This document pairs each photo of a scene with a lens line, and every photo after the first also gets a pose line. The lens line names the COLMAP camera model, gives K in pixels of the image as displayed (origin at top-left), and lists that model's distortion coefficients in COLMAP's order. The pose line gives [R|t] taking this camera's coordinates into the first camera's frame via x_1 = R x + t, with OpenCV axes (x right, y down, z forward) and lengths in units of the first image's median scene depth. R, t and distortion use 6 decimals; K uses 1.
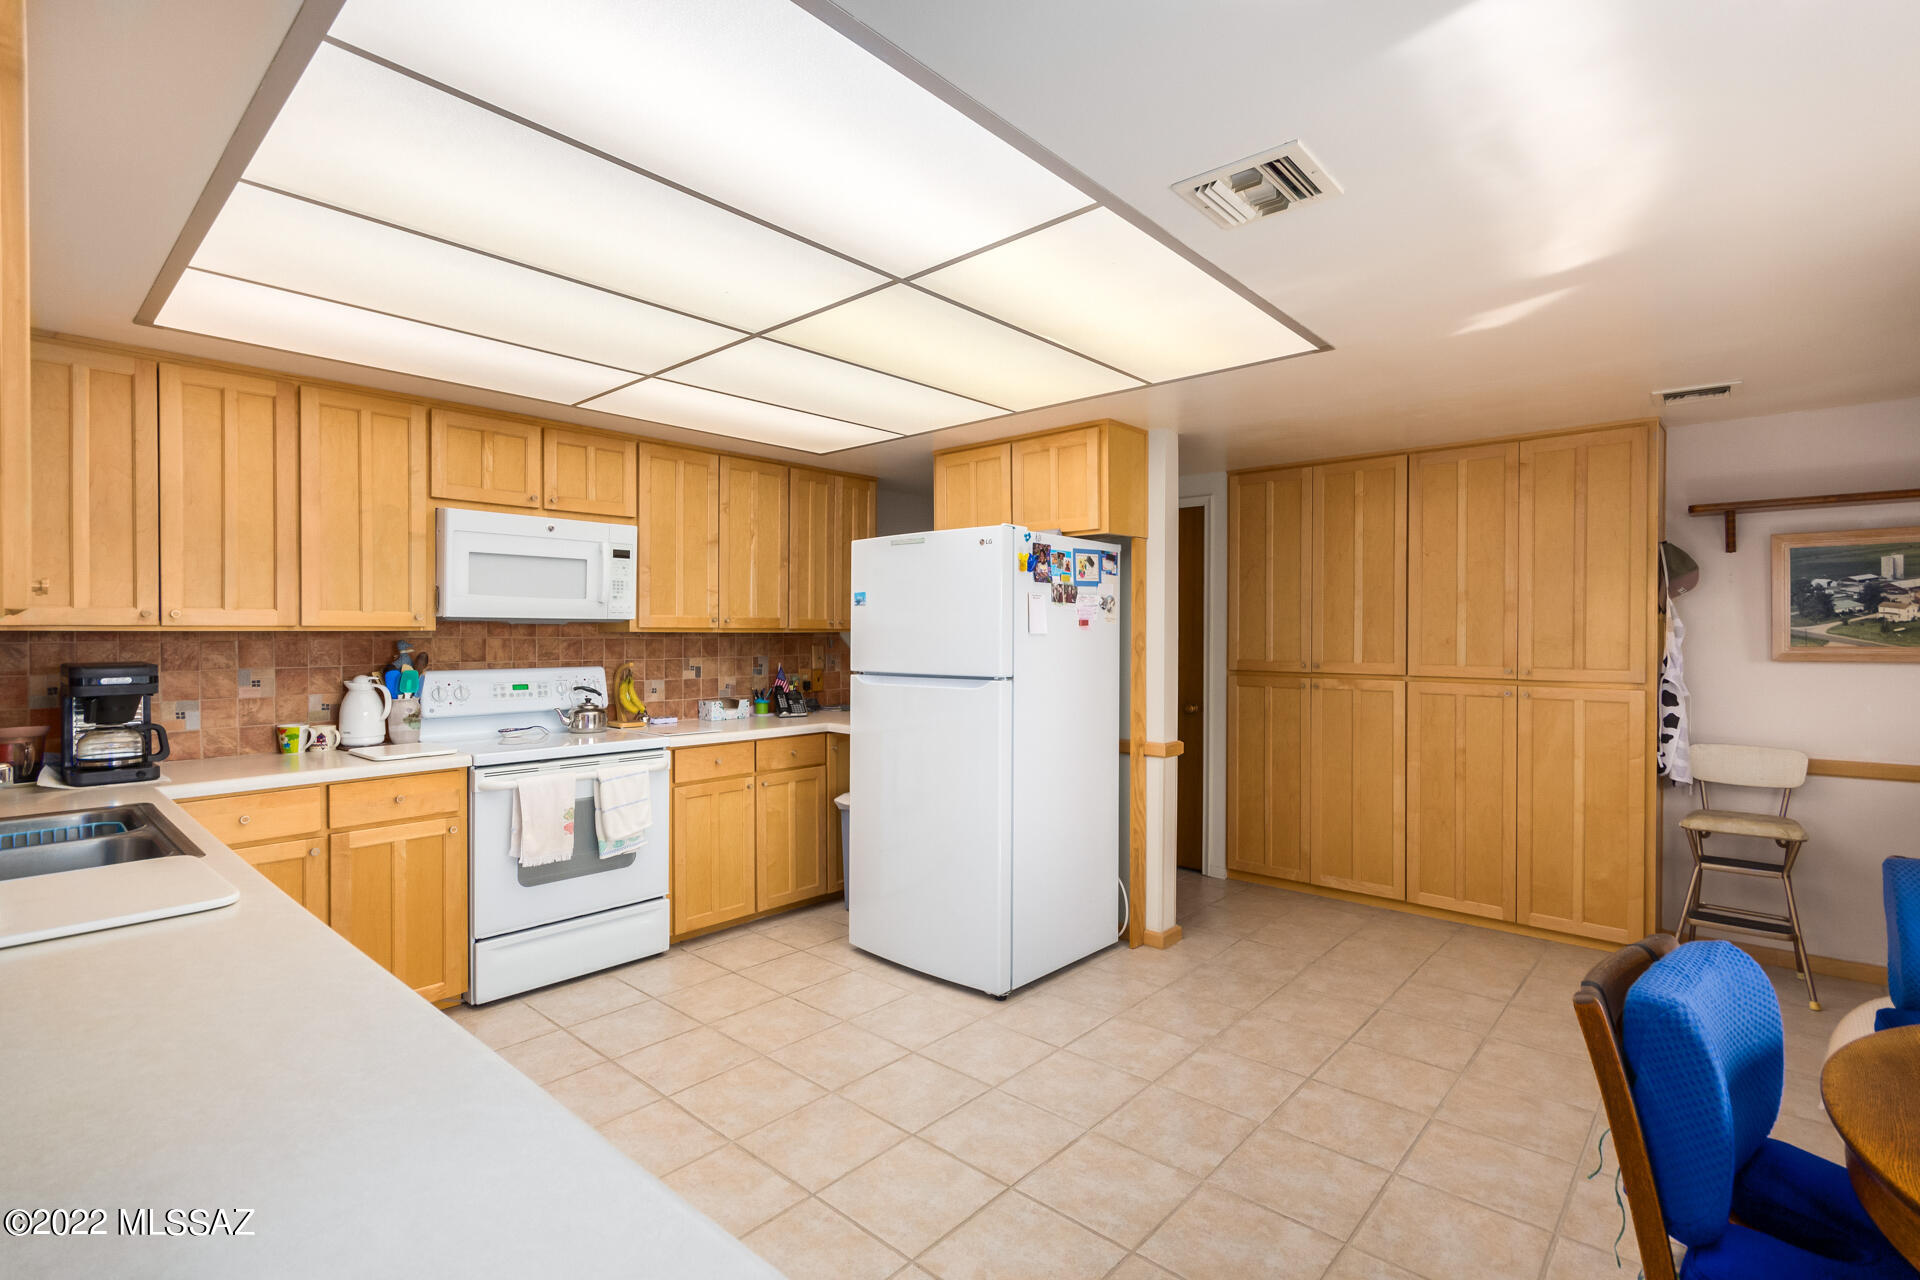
lens RADIAL K [[887.3, 0, 964.4], [0, 887.3, 642.3], [0, 0, 1]] dist [0.003858, 0.000375]
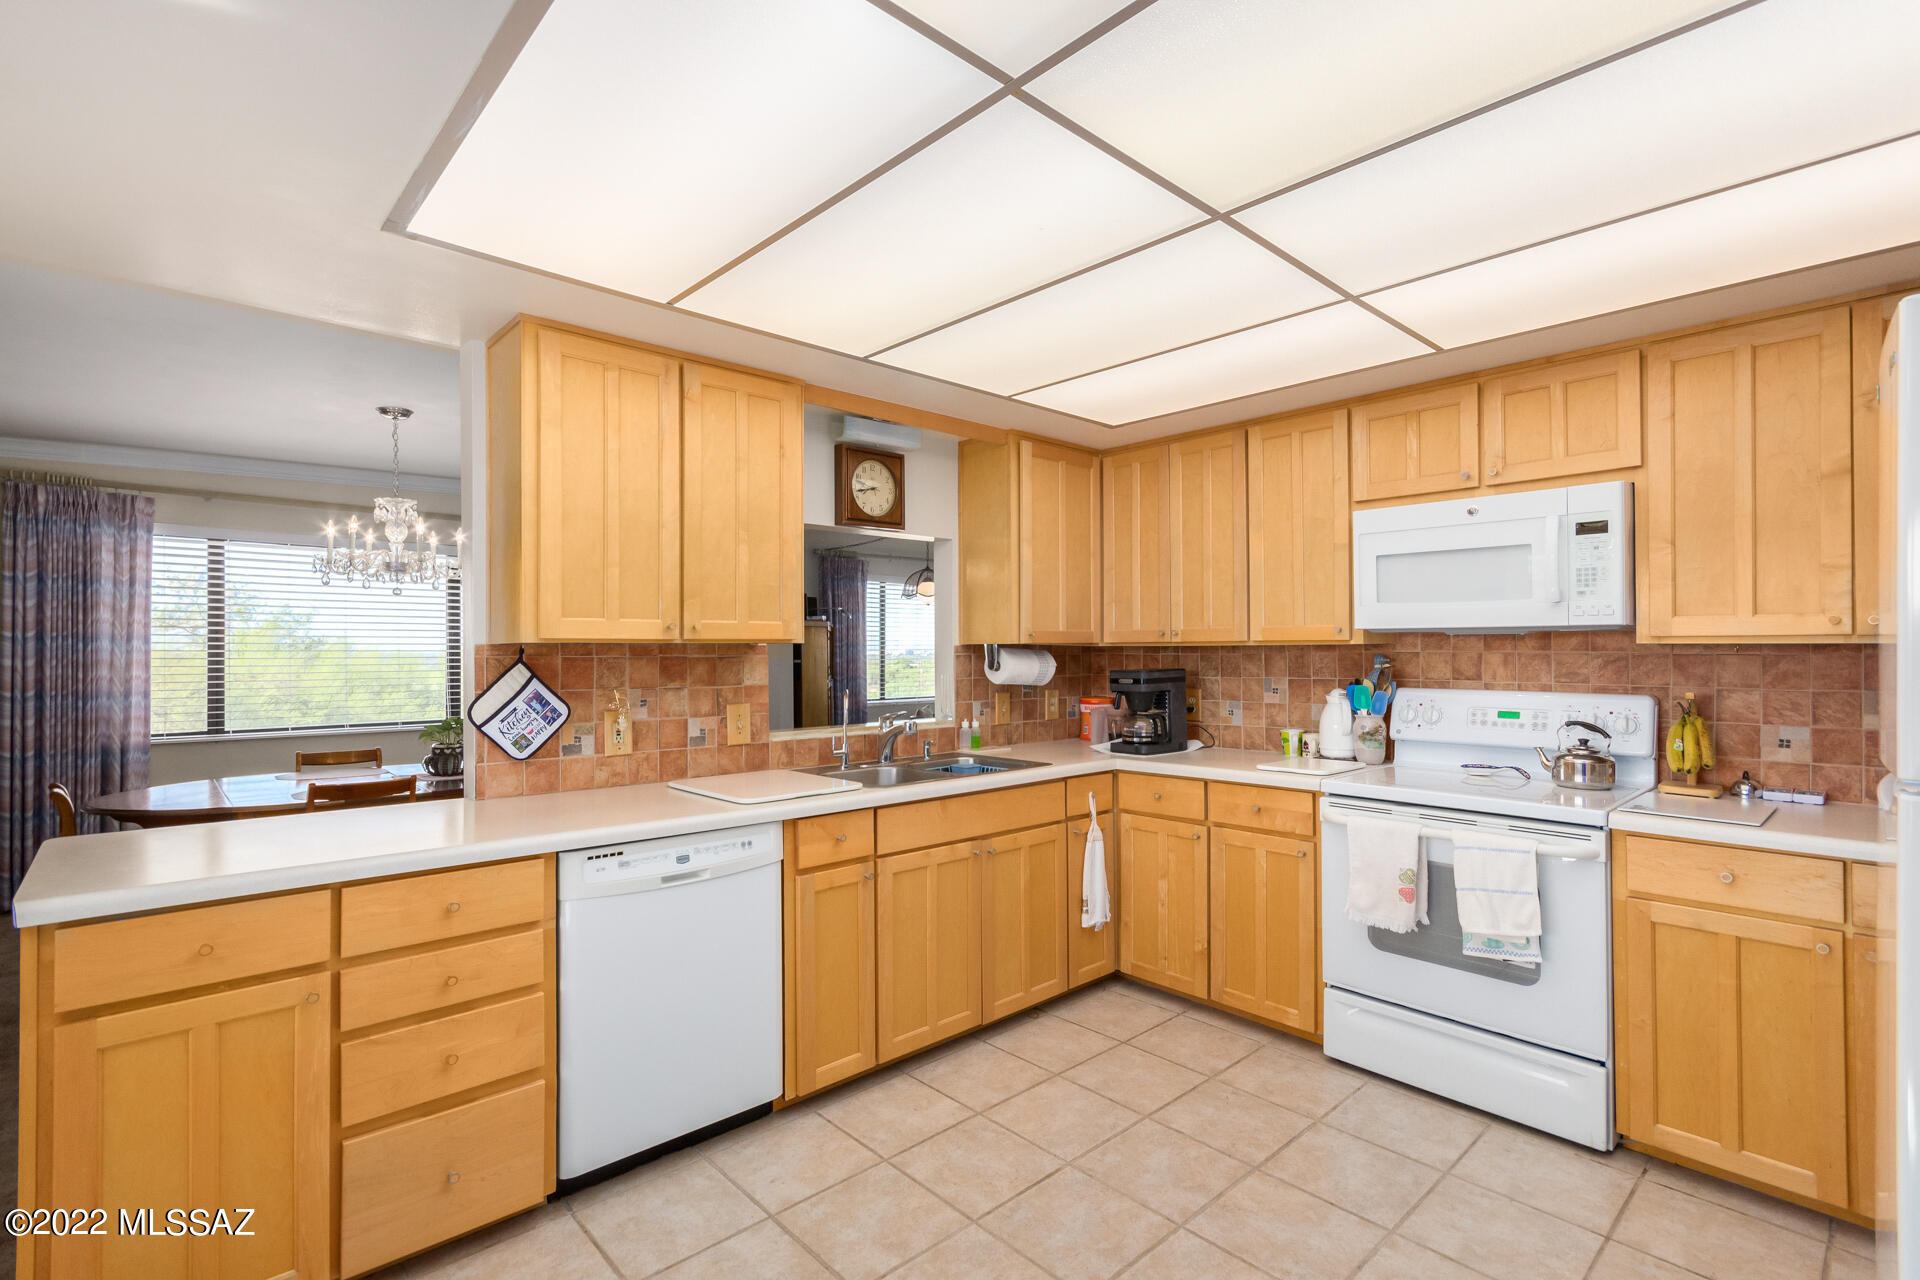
lens RADIAL K [[887.3, 0, 964.4], [0, 887.3, 642.3], [0, 0, 1]] dist [0.003858, 0.000375]
pose [[-0.089647, -0.007762, -0.995943, 0.338743], [-0.007874, 0.999944, -0.007084, -0.004579], [0.995942, 0.007207, -0.089703, 0.612332]]
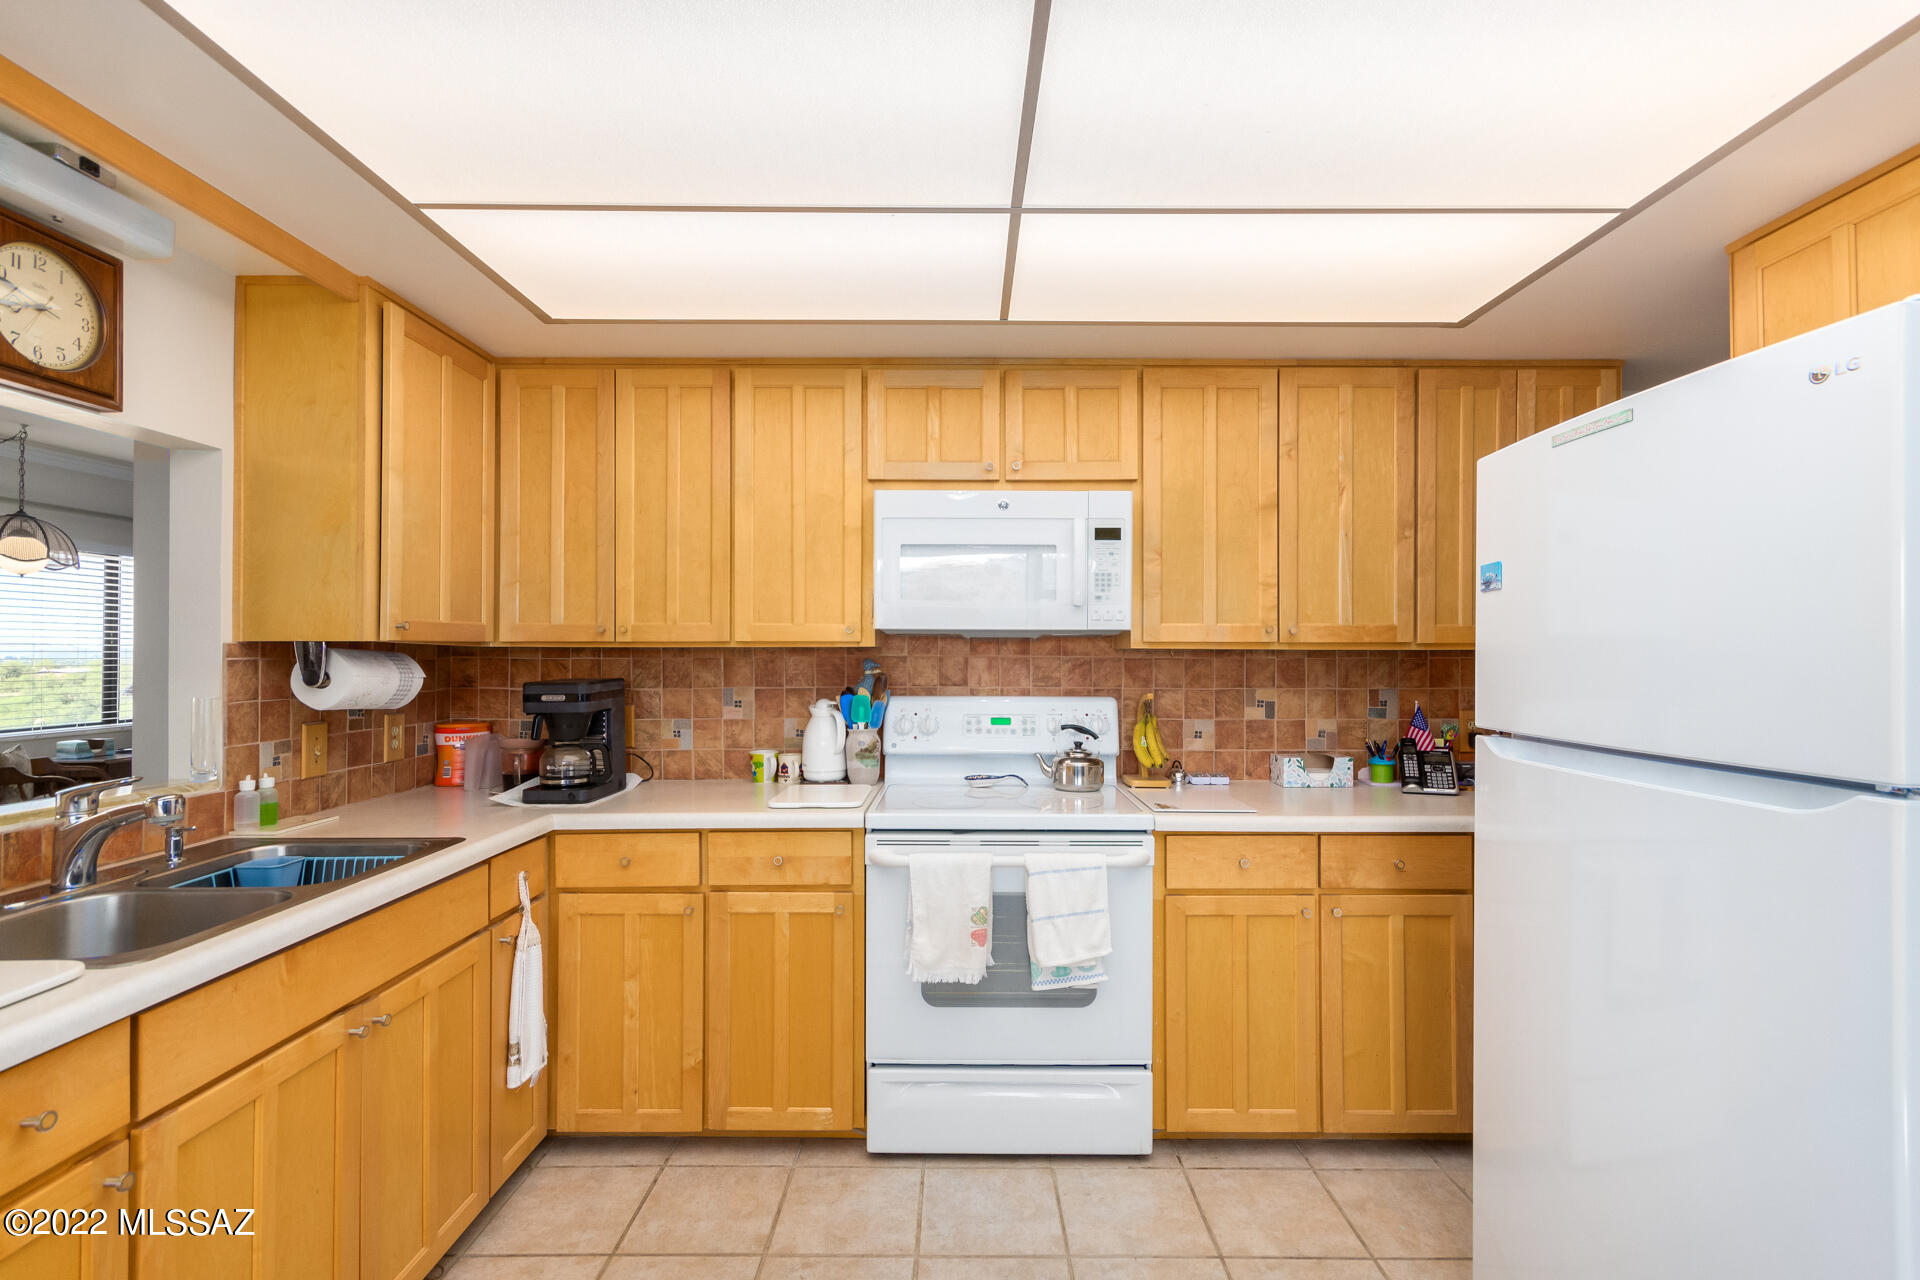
lens RADIAL K [[889.4, 0, 957.0], [0, 889.4, 643.5], [0, 0, 1]] dist [-0.000455, 0.000178]
pose [[0.666838, -0.007168, -0.745168, 0.046592], [-0.009518, 0.999790, -0.018135, -0.001994], [0.745142, 0.019186, 0.666630, 0.478317]]
